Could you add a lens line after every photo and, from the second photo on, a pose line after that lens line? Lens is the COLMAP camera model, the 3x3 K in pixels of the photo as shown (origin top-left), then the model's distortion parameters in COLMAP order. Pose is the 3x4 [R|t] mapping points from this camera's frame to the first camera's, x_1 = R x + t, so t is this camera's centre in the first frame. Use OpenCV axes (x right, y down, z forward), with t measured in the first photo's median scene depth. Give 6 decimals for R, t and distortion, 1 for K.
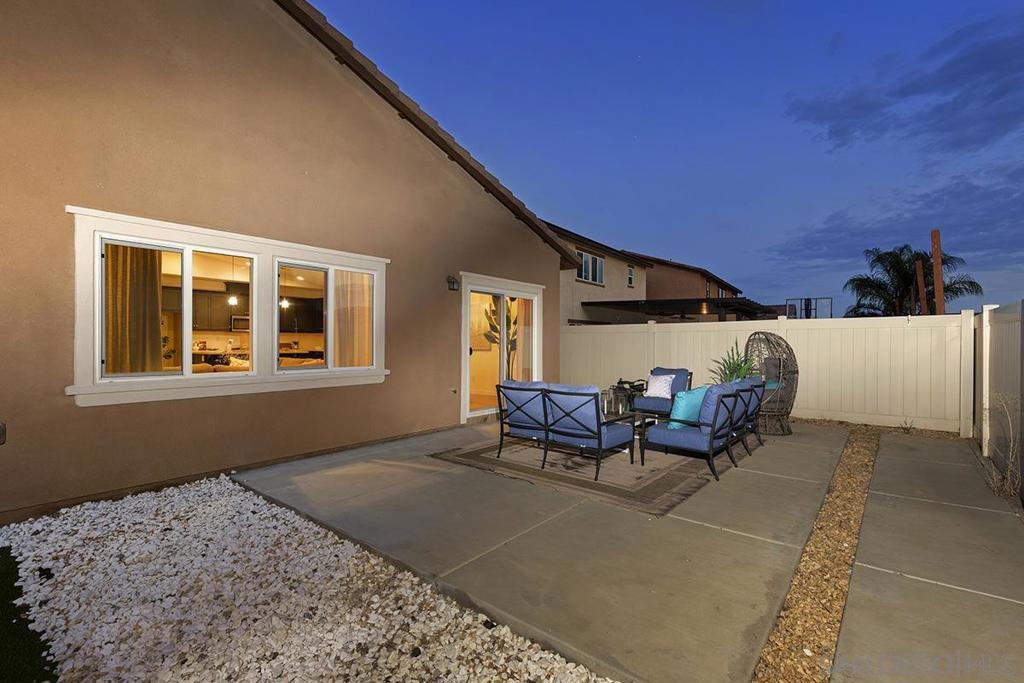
lens RADIAL K [[454.3, 0, 521.1], [0, 454.3, 340.6], [0, 0, 1]] dist [-0.000028, 0.000249]
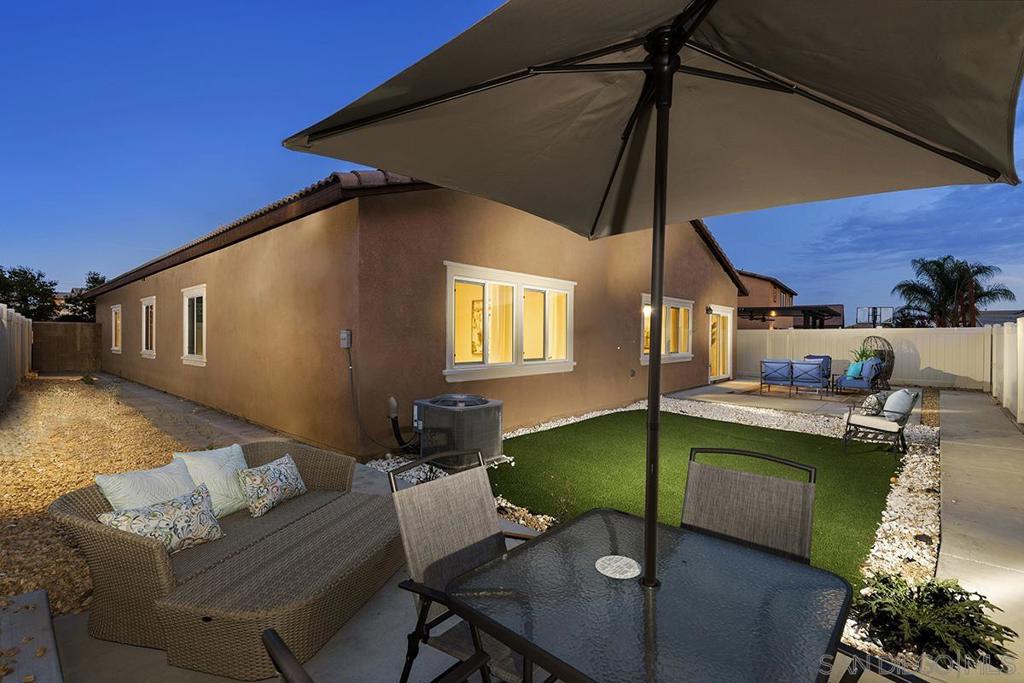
lens RADIAL K [[459.8, 0, 527.5], [0, 459.8, 338.2], [0, 0, 1]] dist [-0.002235, -0.000288]
pose [[0.999671, 0.003153, -0.025453, -0.198064], [-0.002924, 0.999955, 0.009035, -0.009636], [0.025480, -0.008957, 0.999635, -0.198664]]
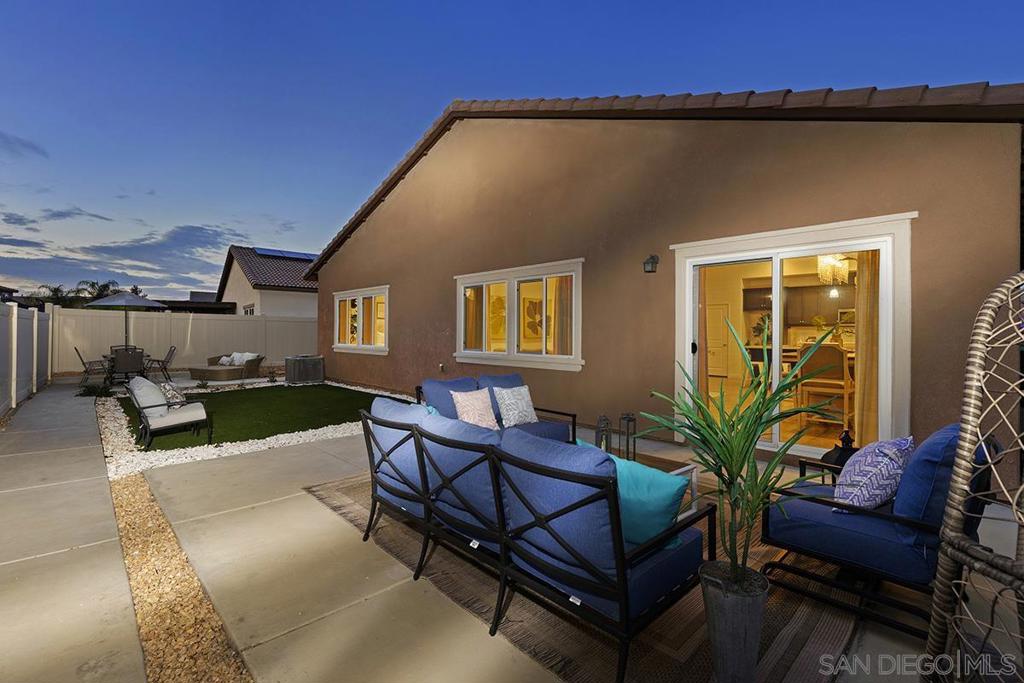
lens RADIAL K [[454.3, 0, 521.1], [0, 454.3, 340.6], [0, 0, 1]] dist [-0.000028, 0.000249]
pose [[-0.110547, 0.010246, -0.993818, 0.803525], [-0.004307, 0.999933, 0.010788, 0.006281], [0.993862, 0.005473, -0.110495, 0.981230]]
